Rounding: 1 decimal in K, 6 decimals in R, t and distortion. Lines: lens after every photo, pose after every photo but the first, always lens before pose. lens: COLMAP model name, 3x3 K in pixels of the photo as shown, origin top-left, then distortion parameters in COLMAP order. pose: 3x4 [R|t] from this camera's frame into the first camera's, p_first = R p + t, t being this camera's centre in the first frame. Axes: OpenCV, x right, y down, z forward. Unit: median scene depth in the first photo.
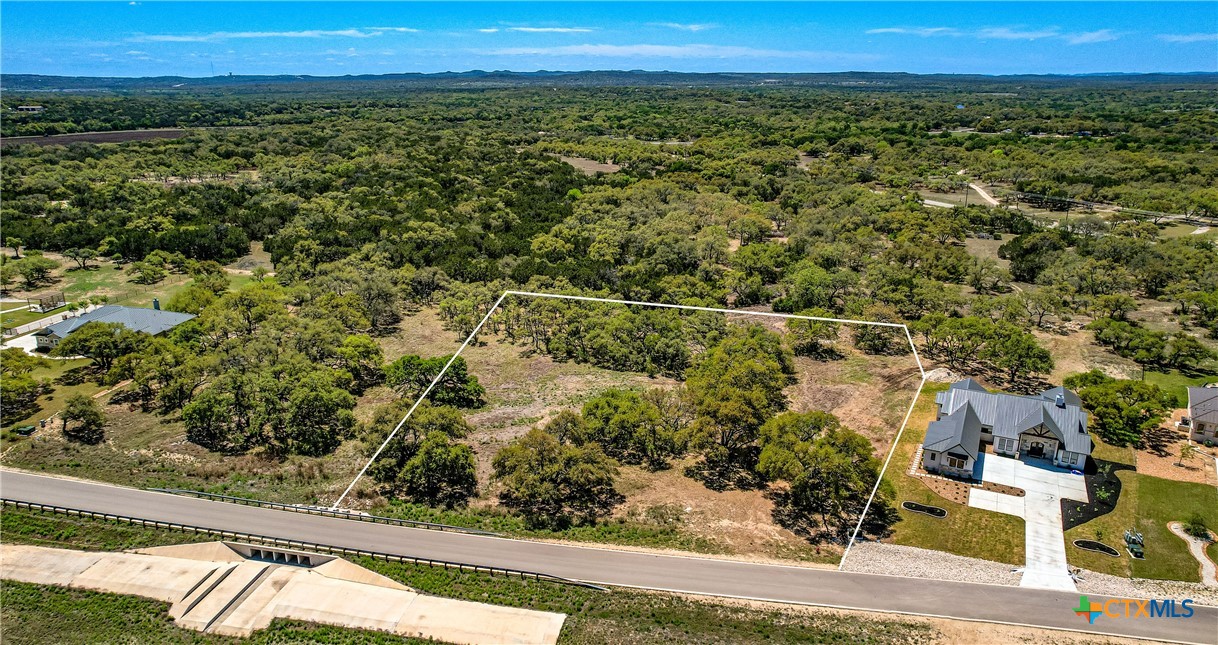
lens RADIAL K [[766.9, 0, 613.4], [0, 766.9, 315.9], [0, 0, 1]] dist [-0.011888, 0.014064]
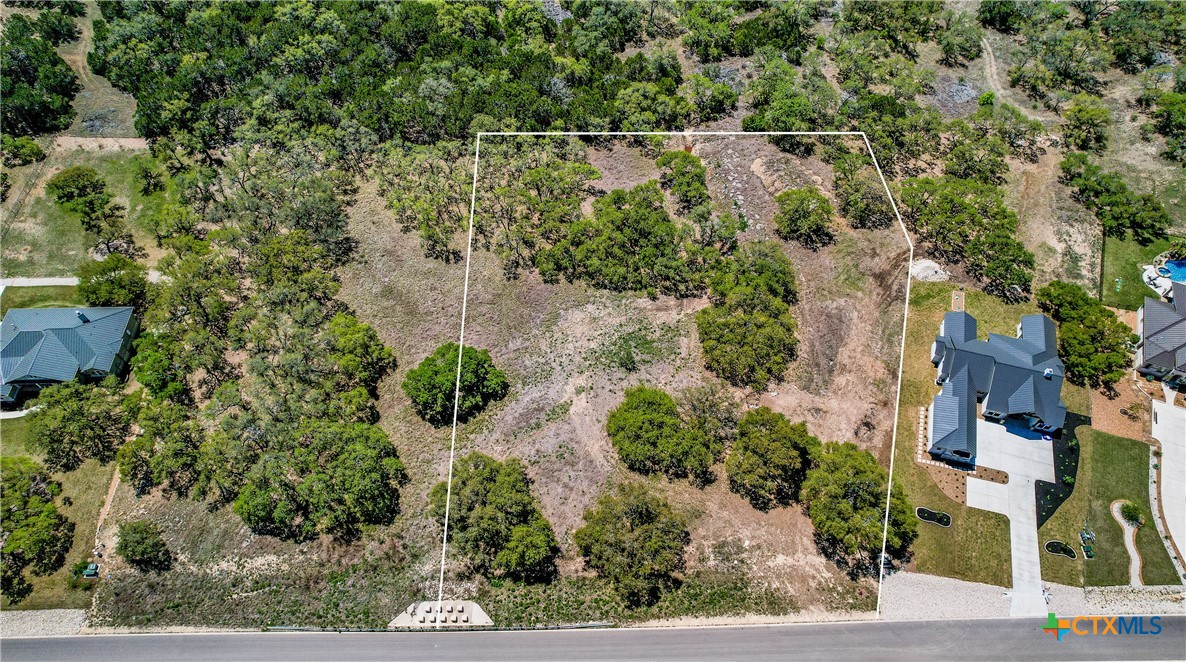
lens RADIAL K [[754.9, 0, 596.4], [0, 754.9, 333.1], [0, 0, 1]] dist [-0.020678, 0.029251]
pose [[0.977983, -0.172926, 0.116818, -0.202410], [0.058716, 0.765180, 0.641134, -0.733971], [-0.200255, -0.620158, 0.758486, 0.348523]]
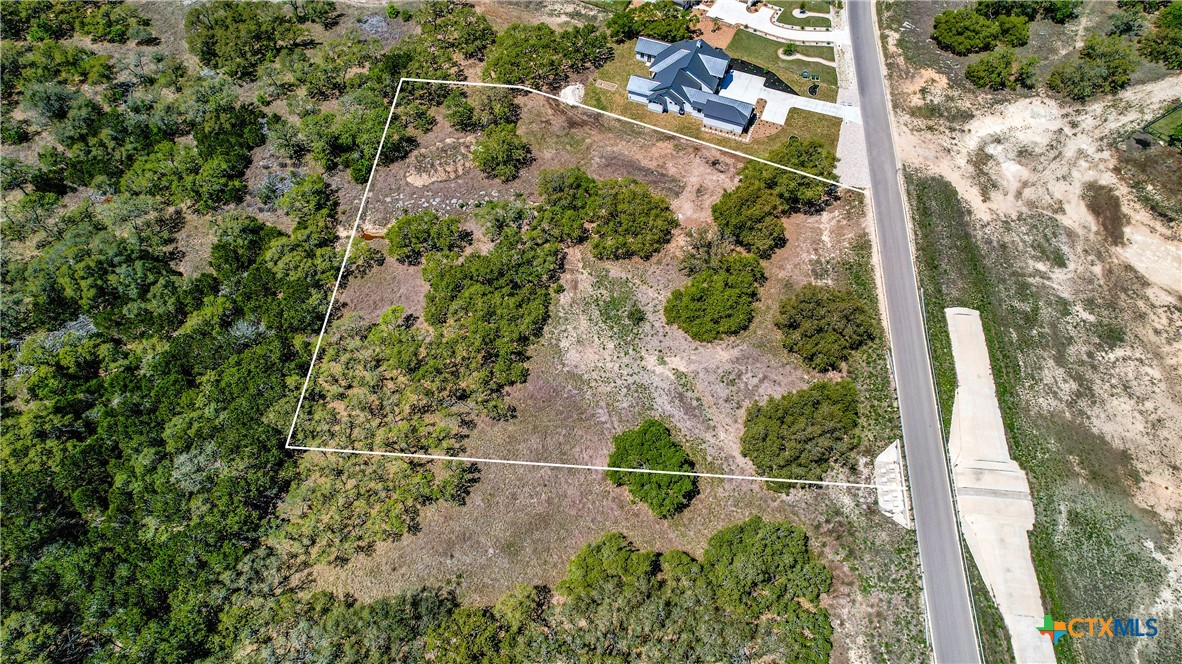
lens RADIAL K [[752.4, 0, 597.0], [0, 752.4, 338.4], [0, 0, 1]] dist [-0.020678, 0.029251]
pose [[-0.094609, -0.837248, 0.538577, -0.754060], [0.299753, 0.491938, 0.817401, -0.955933], [-0.949314, 0.238773, 0.204426, 1.096858]]
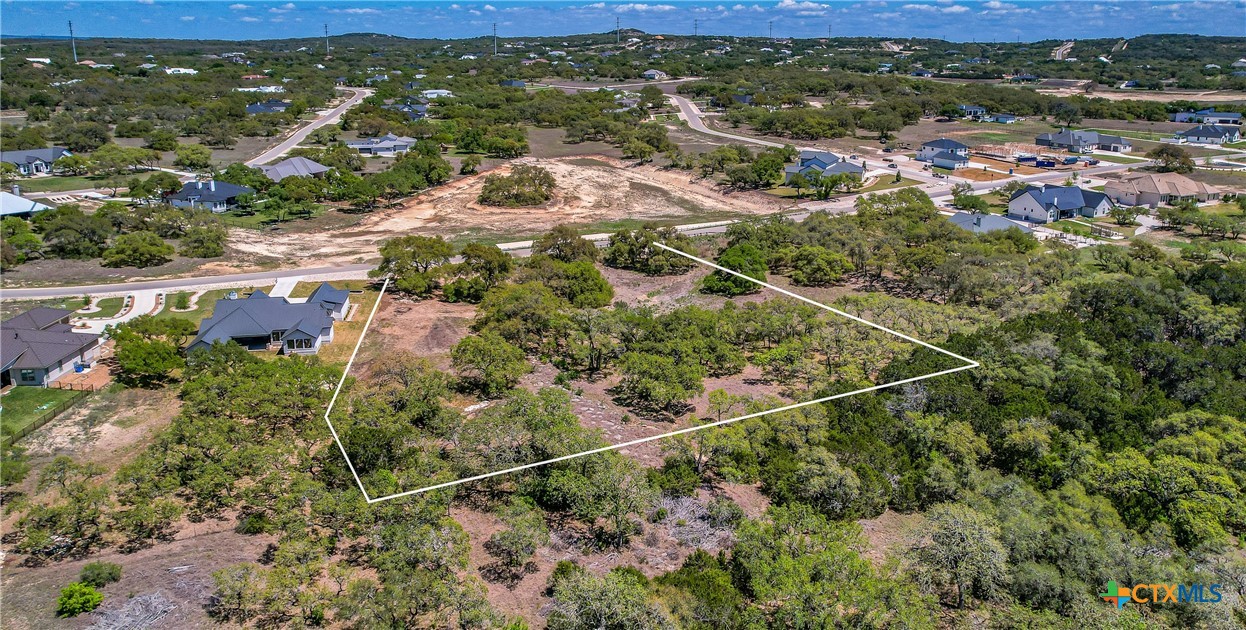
lens RADIAL K [[874.8, 0, 629.5], [0, 874.8, 314.9], [0, 0, 1]] dist [0.055236, 0.002024]
pose [[-0.808255, 0.185159, -0.558964, 0.914088], [-0.165099, 0.839936, 0.516963, -0.716461], [0.565214, 0.510122, -0.648312, 2.396283]]
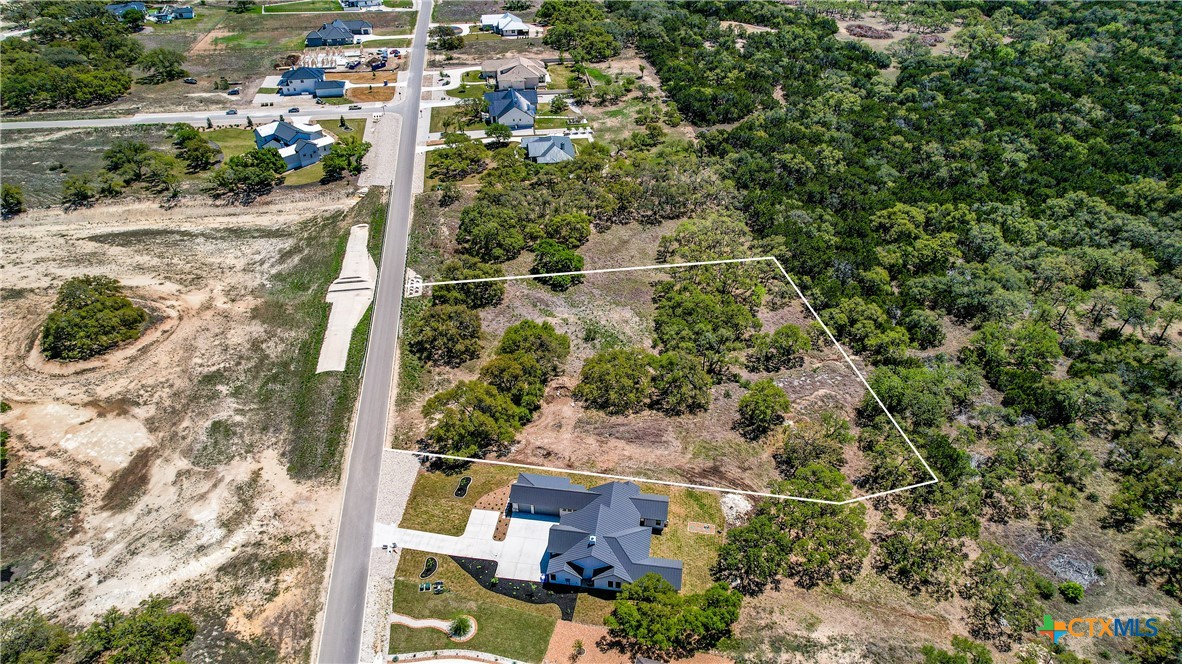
lens RADIAL K [[752.4, 0, 594.9], [0, 752.4, 330.9], [0, 0, 1]] dist [-0.020678, 0.029251]
pose [[0.329538, 0.548122, -0.768743, 1.339055], [-0.278607, 0.834421, 0.475520, -0.702114], [0.902099, 0.057475, 0.427684, 0.557246]]
